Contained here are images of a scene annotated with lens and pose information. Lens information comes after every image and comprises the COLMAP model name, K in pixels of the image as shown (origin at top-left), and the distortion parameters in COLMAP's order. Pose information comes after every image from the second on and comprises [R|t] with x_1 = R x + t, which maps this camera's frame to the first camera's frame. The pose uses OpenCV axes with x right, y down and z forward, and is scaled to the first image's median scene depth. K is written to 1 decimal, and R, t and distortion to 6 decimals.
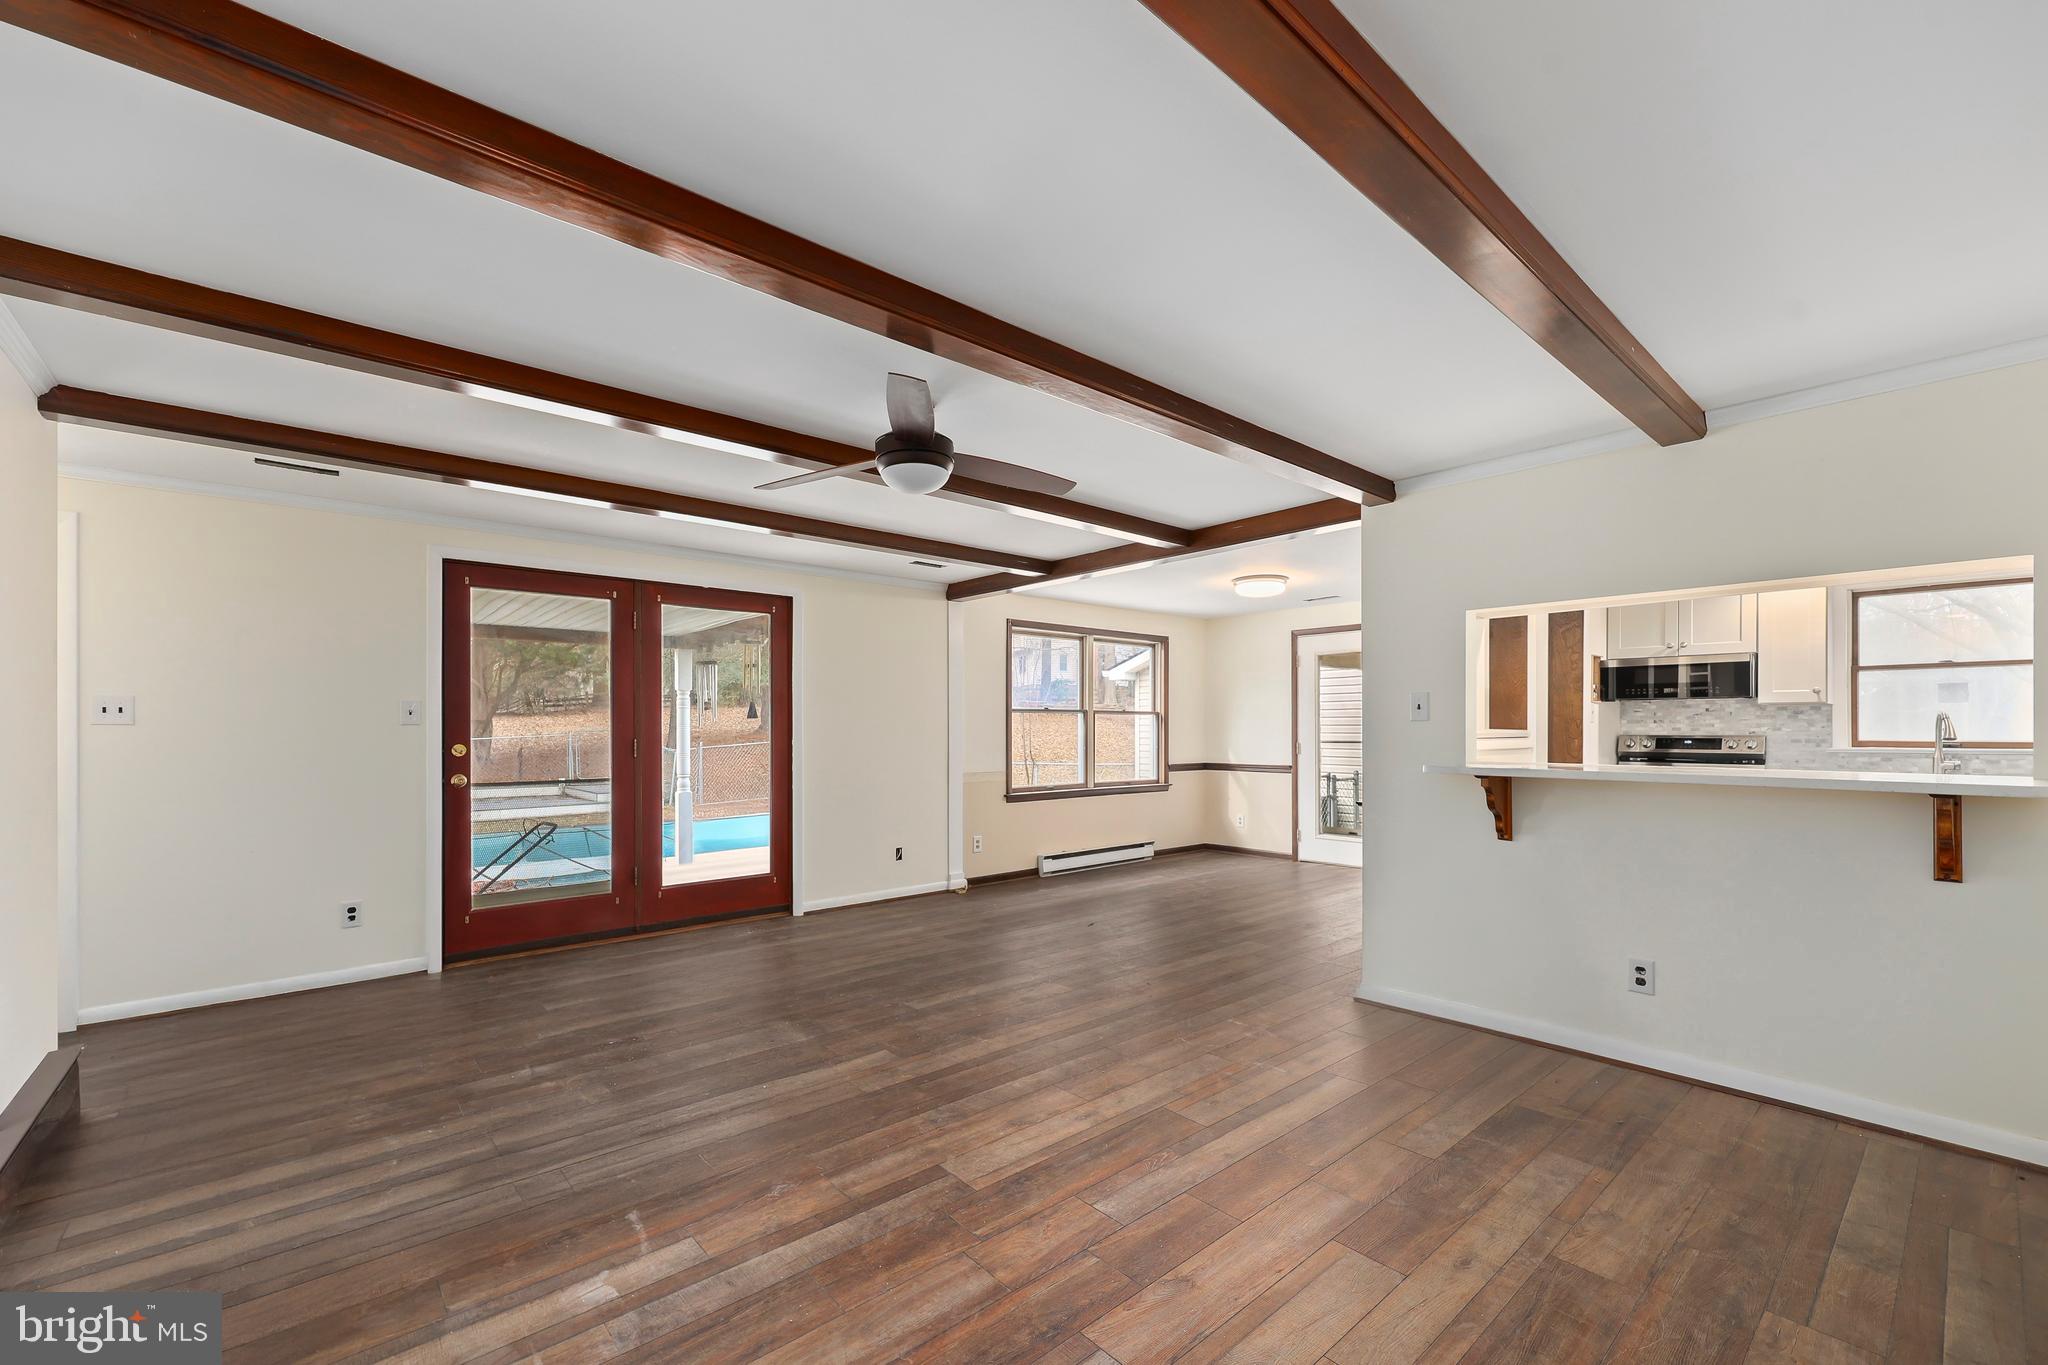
lens RADIAL K [[849.1, 0, 1046.0], [0, 849.1, 724.4], [0, 0, 1]] dist [-0.001181, 0.001203]
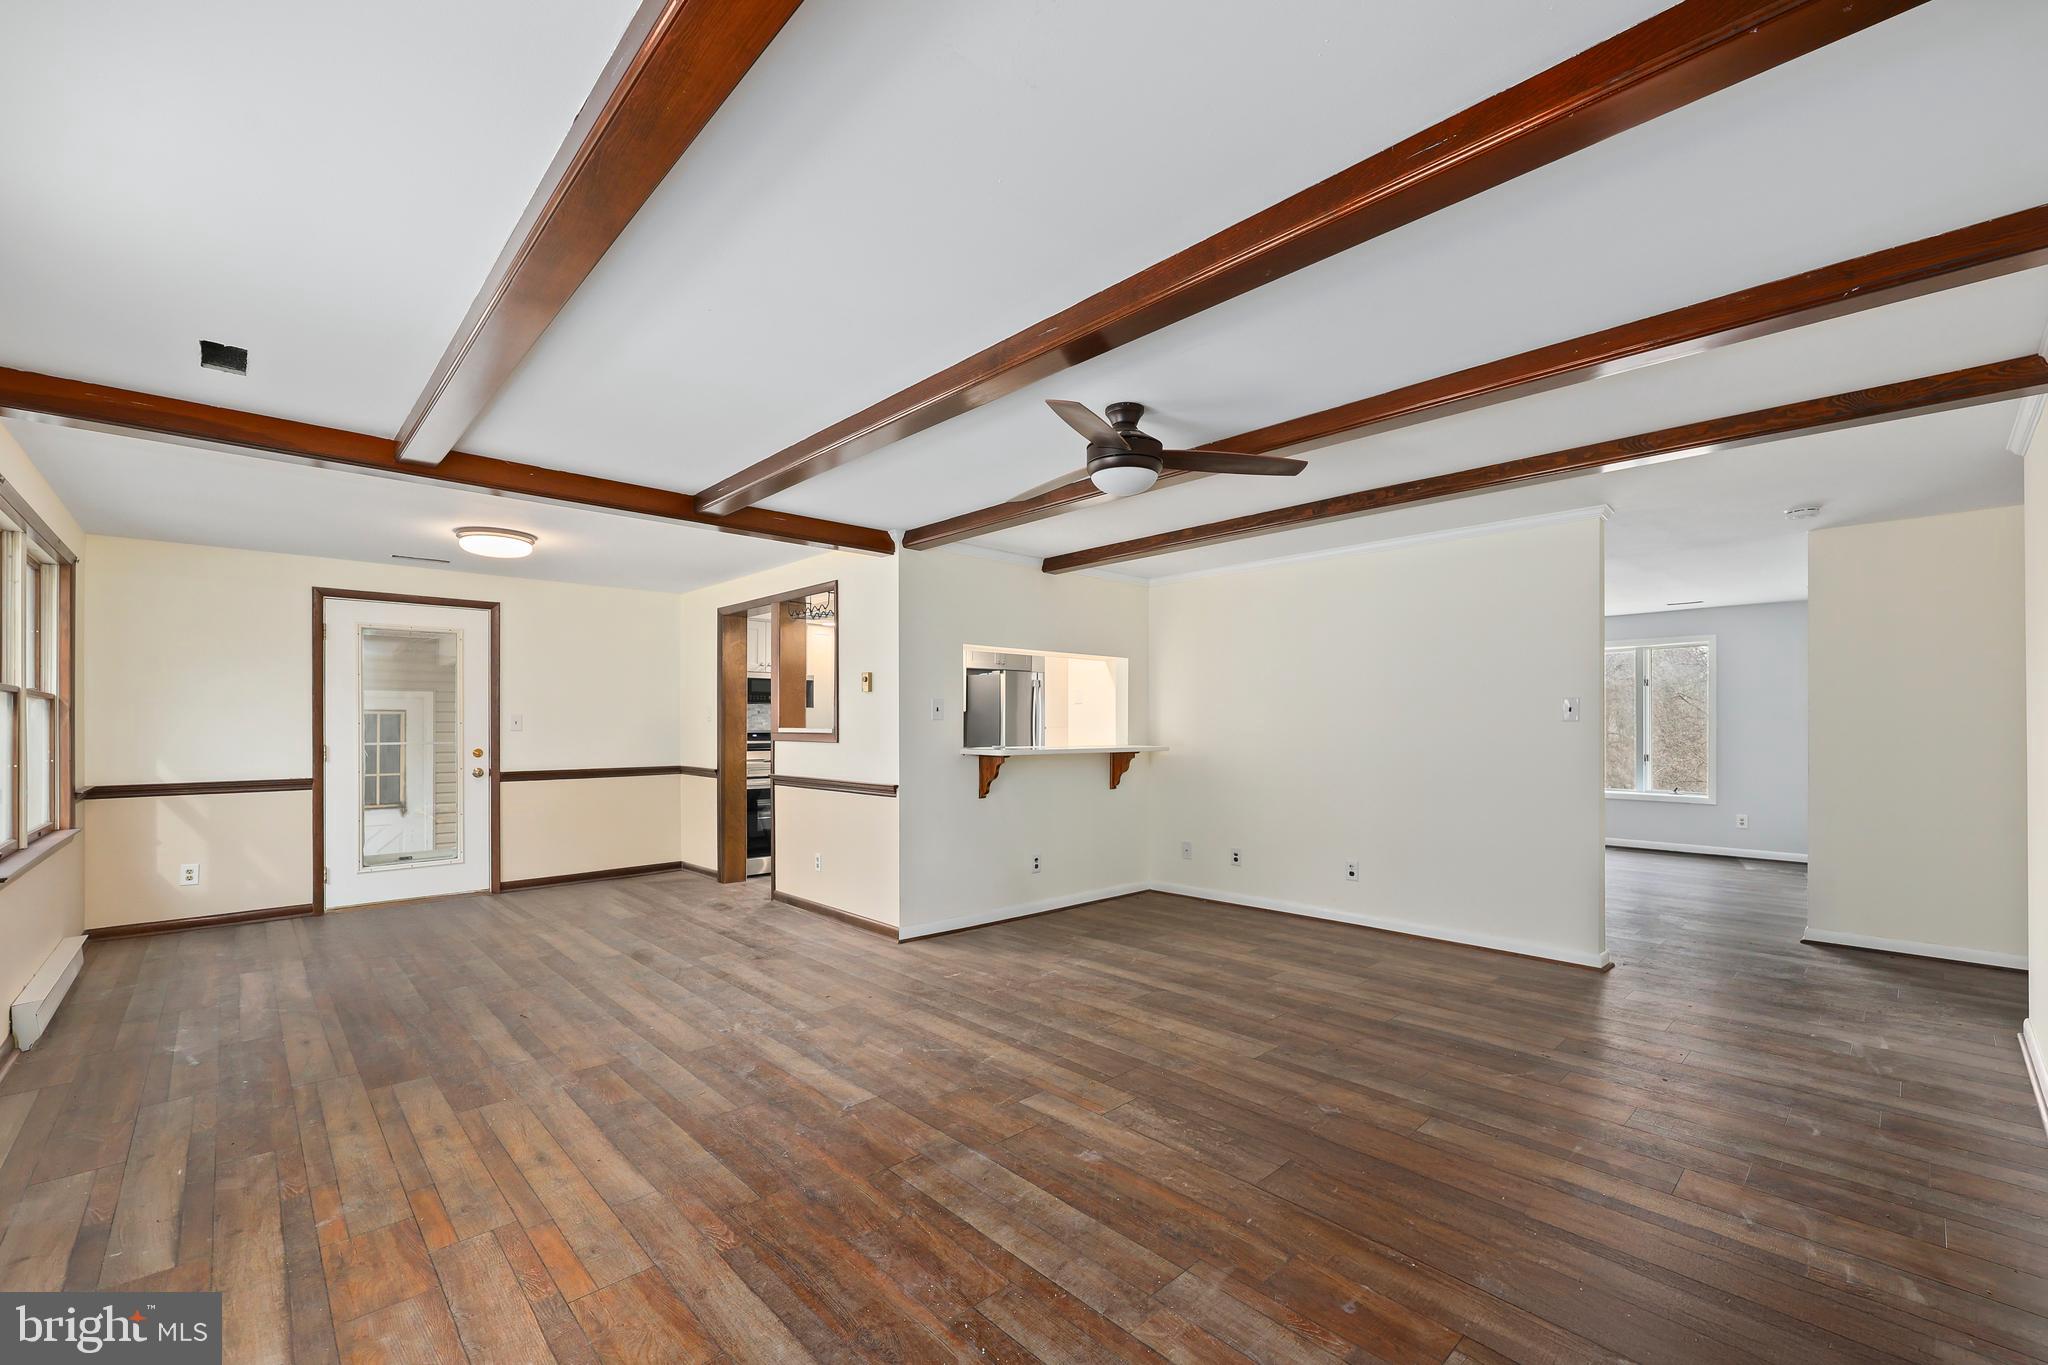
lens RADIAL K [[849.1, 0, 1034.1], [0, 849.1, 721.3], [0, 0, 1]] dist [-0.001181, 0.001203]
pose [[-0.033485, 0.007227, 0.999413, -0.449889], [-0.003287, 0.999968, -0.007341, 0.004285], [-0.999434, -0.003530, -0.033460, 0.438782]]
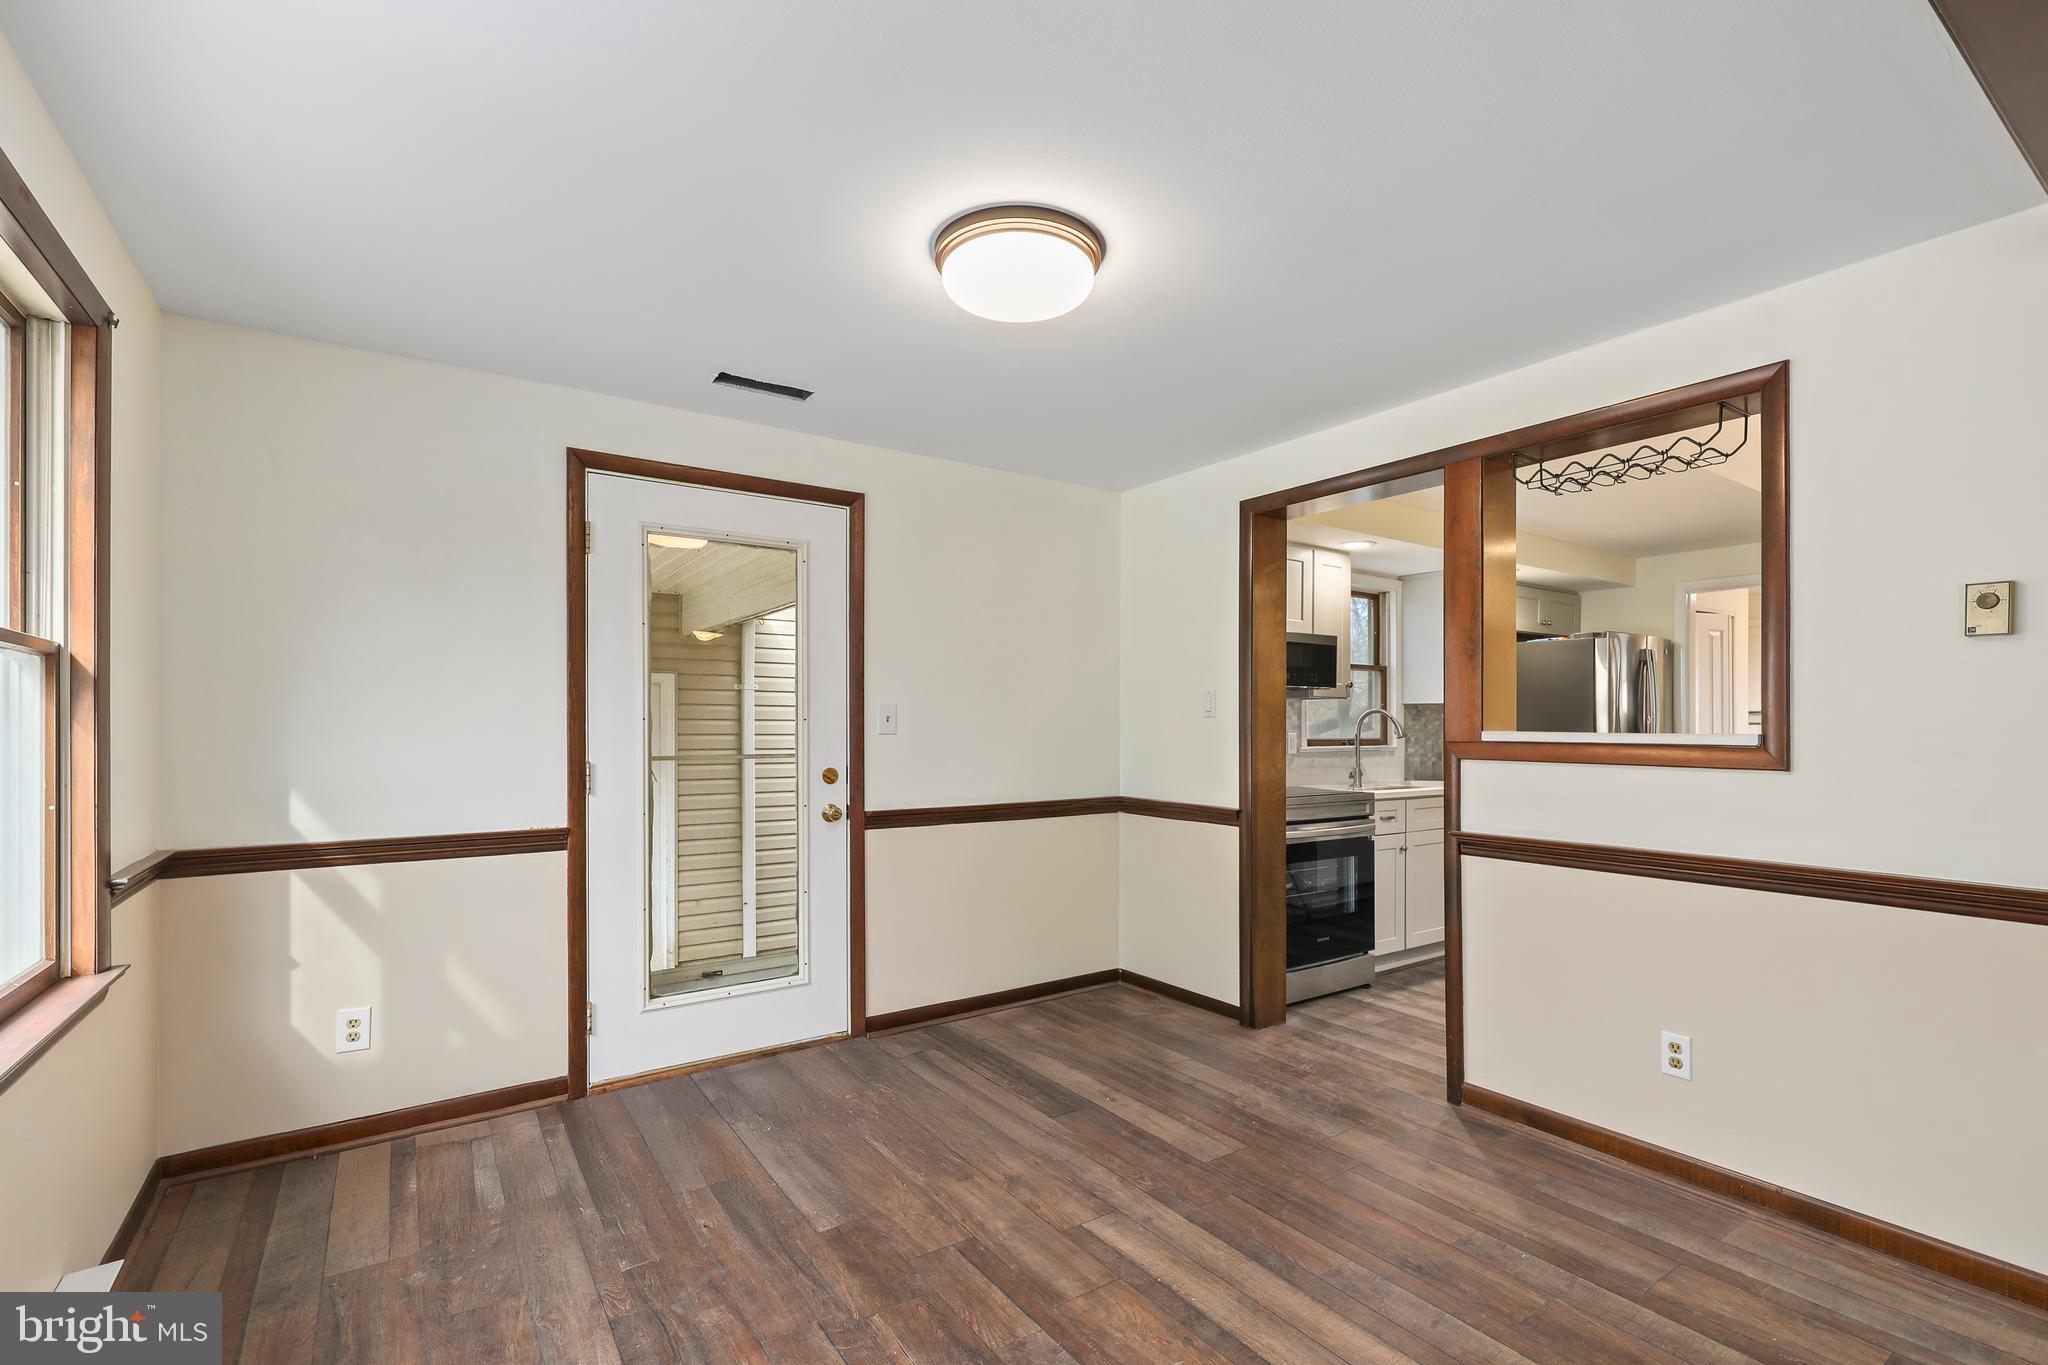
lens RADIAL K [[932.6, 0, 1028.0], [0, 932.6, 728.8], [0, 0, 1]] dist [0.010479, -0.001148]
pose [[0.120915, 0.000365, 0.992663, -0.078154], [-0.008078, 0.999967, 0.000616, 0.005283], [-0.992630, -0.008094, 0.120914, 0.786932]]
